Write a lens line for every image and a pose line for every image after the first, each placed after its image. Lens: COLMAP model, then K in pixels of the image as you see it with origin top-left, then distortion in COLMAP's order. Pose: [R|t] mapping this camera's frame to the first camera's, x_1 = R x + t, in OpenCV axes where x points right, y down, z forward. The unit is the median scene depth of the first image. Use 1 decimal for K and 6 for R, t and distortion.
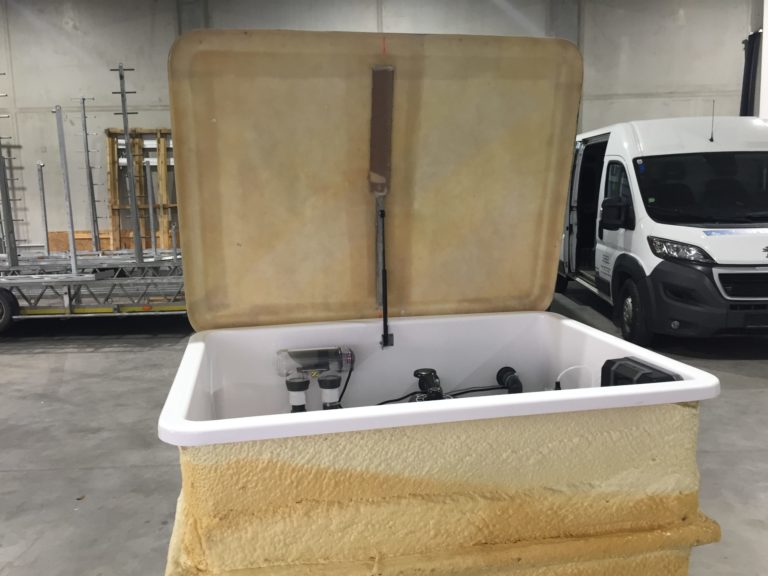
lens RADIAL K [[660.9, 0, 380.1], [0, 660.9, 287.6], [0, 0, 1]] dist [0.086722, -0.107337]
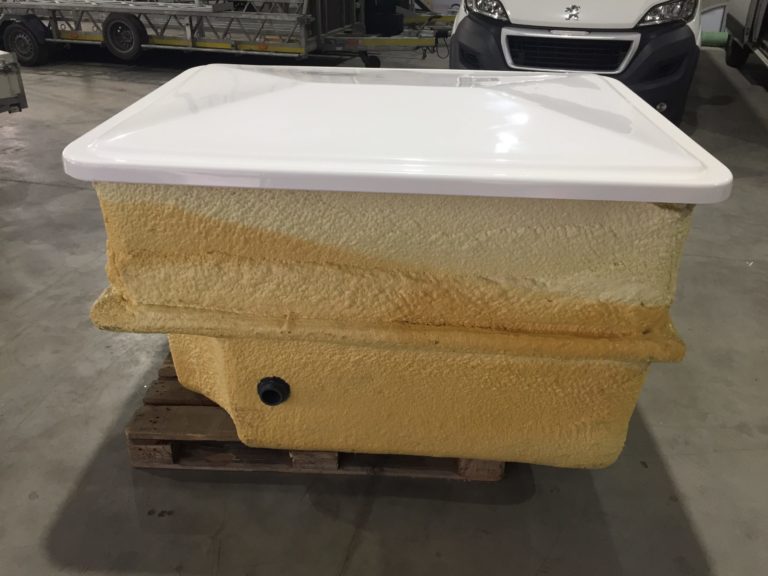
lens RADIAL K [[660.9, 0, 380.1], [0, 660.9, 287.6], [0, 0, 1]] dist [0.086722, -0.107337]
pose [[0.965860, 0.154338, -0.208072, 0.307357], [-0.073255, 0.933098, 0.352083, 0.006308], [0.248491, -0.324820, 0.912548, 0.140726]]
